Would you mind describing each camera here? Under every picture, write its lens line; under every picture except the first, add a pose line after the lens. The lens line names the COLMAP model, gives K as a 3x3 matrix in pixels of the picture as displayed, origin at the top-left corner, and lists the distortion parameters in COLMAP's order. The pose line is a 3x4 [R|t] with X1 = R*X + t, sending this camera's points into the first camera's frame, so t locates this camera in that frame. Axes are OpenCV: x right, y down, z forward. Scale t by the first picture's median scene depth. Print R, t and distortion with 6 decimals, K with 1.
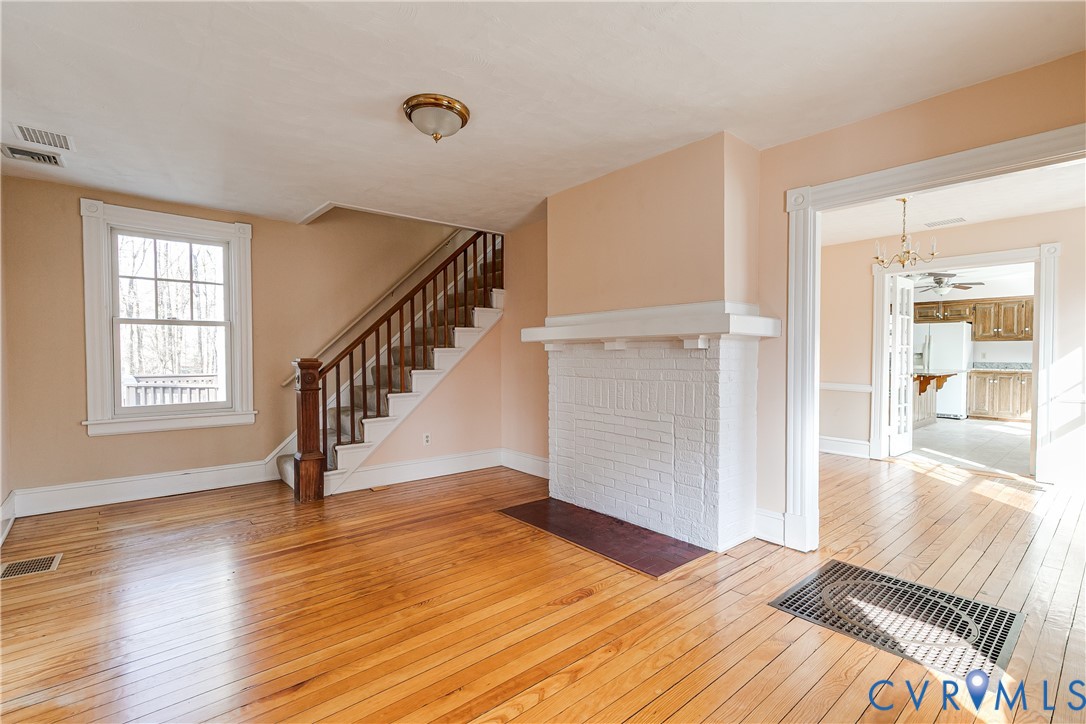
lens RADIAL K [[496.9, 0, 543.9], [0, 496.9, 365.9], [0, 0, 1]] dist [-0.001880, -0.001369]
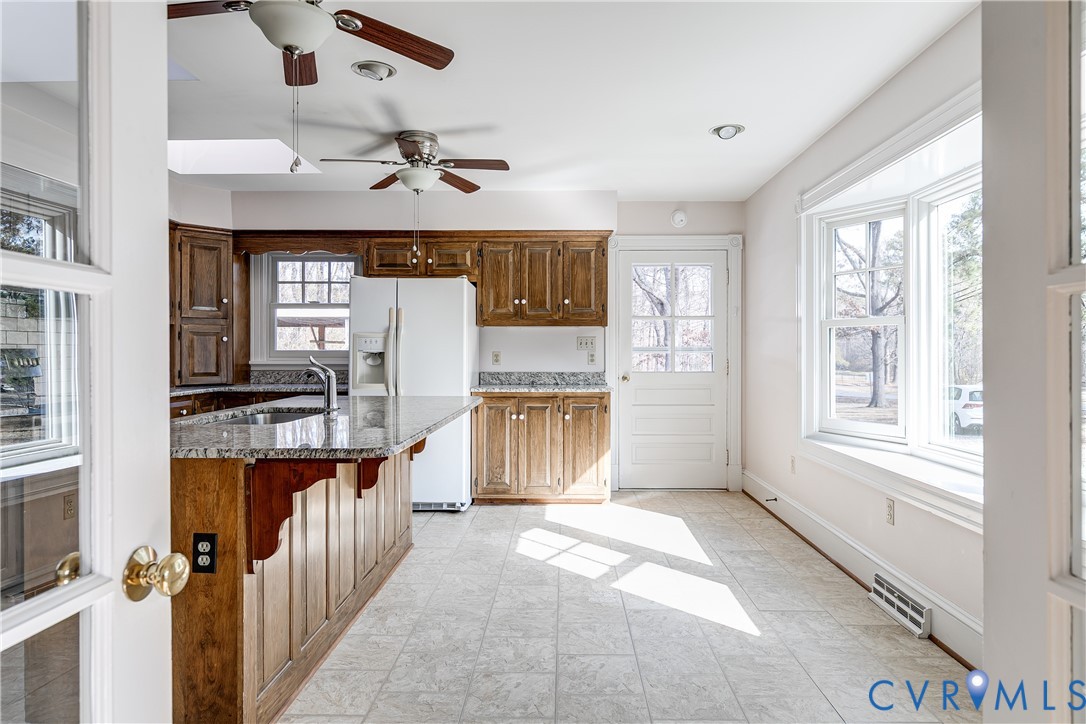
lens RADIAL K [[660.6, 0, 544.9], [0, 660.6, 352.6], [0, 0, 1]] dist [0.000848, 0.000235]
pose [[0.669147, -0.000365, 0.743130, 0.478206], [0.019777, 0.999654, -0.017317, -0.014504], [-0.742867, 0.026284, 0.668923, 0.576563]]
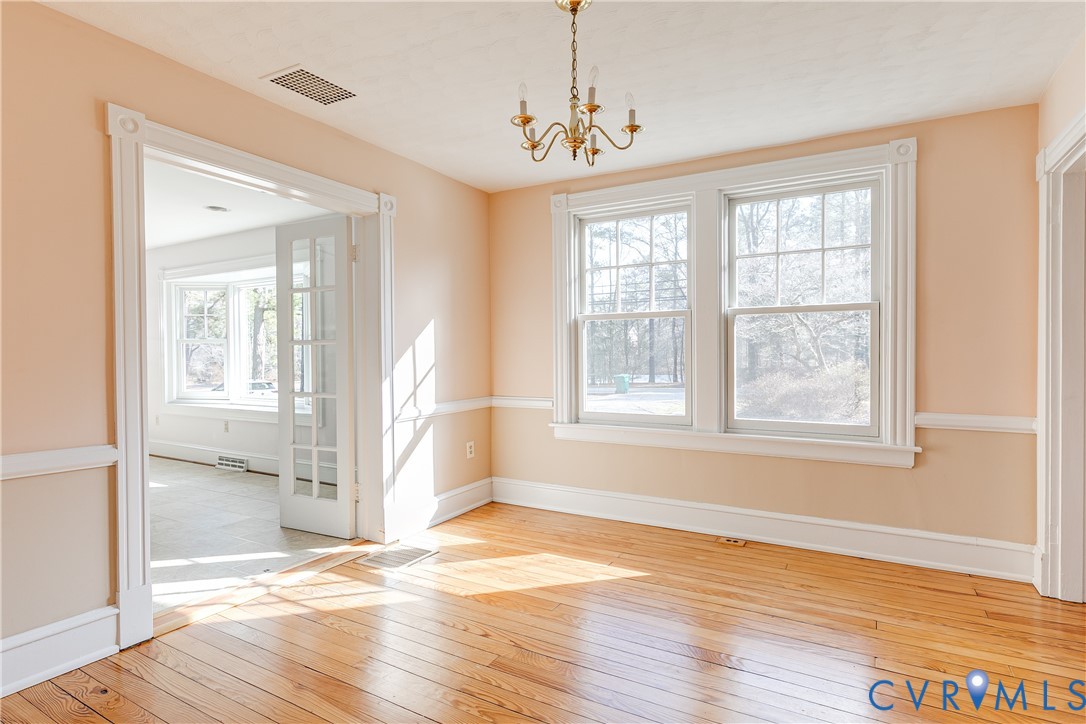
lens RADIAL K [[538.3, 0, 528.4], [0, 538.3, 360.9], [0, 0, 1]] dist [-0.001416, -0.000161]
pose [[-0.349451, -0.007561, 0.936924, 0.128772], [0.030500, 0.999346, 0.019441, -0.012728], [-0.936458, 0.035369, -0.348992, 0.560217]]
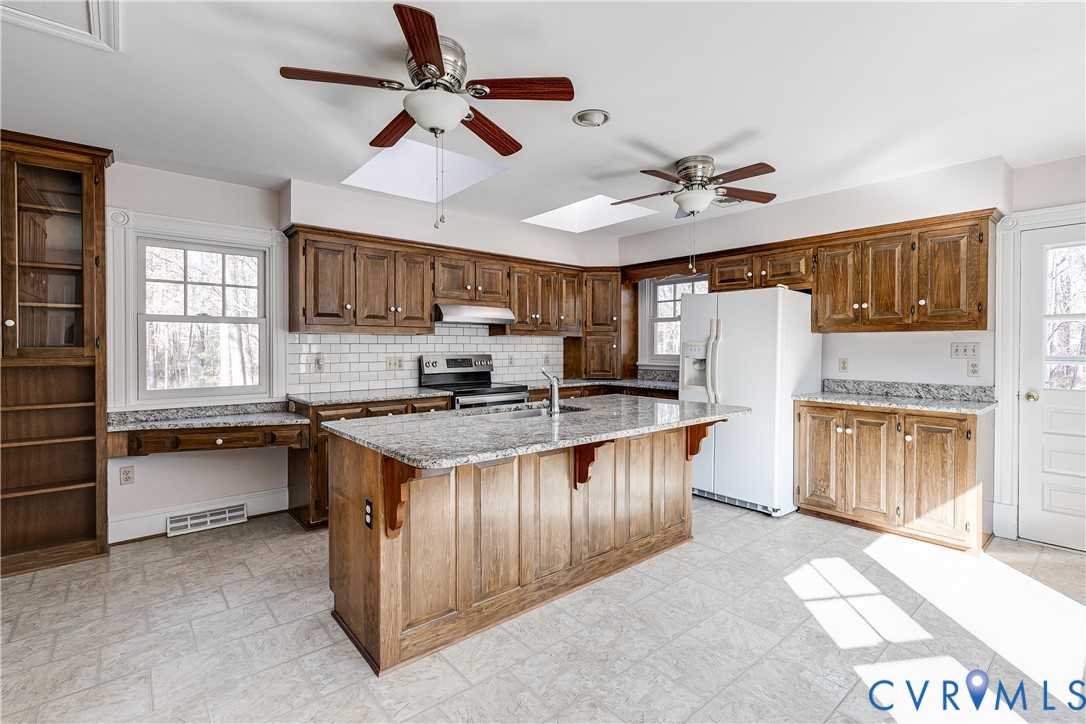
lens RADIAL K [[492.4, 0, 548.7], [0, 492.4, 349.5], [0, 0, 1]] dist [0.008248, -0.000366]
pose [[0.999997, 0.002313, -0.000021, 0.648320], [-0.002313, 0.999757, -0.021945, -0.025206], [-0.000030, 0.021945, 0.999759, 0.578241]]
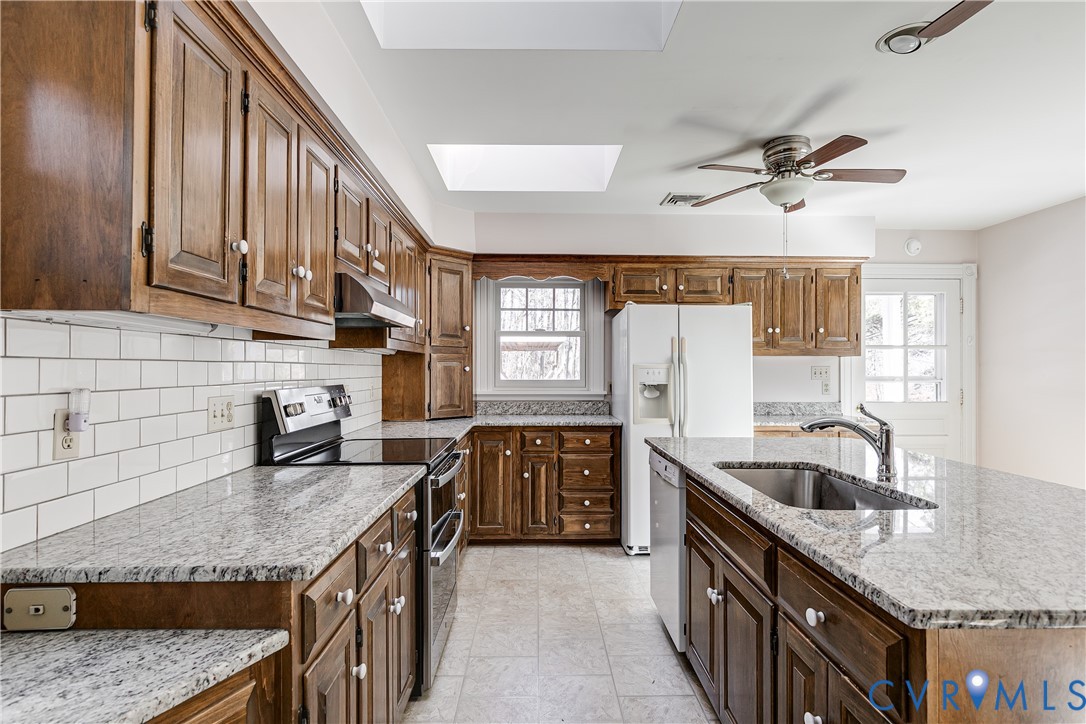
lens RADIAL K [[557.3, 0, 542.5], [0, 557.3, 366.1], [0, 0, 1]] dist [0.002465, -0.001668]
pose [[0.638380, 0.007122, 0.769689, 0.403805], [0.019547, 0.999485, -0.025460, -0.032063], [-0.769473, 0.031299, 0.637912, 0.841484]]
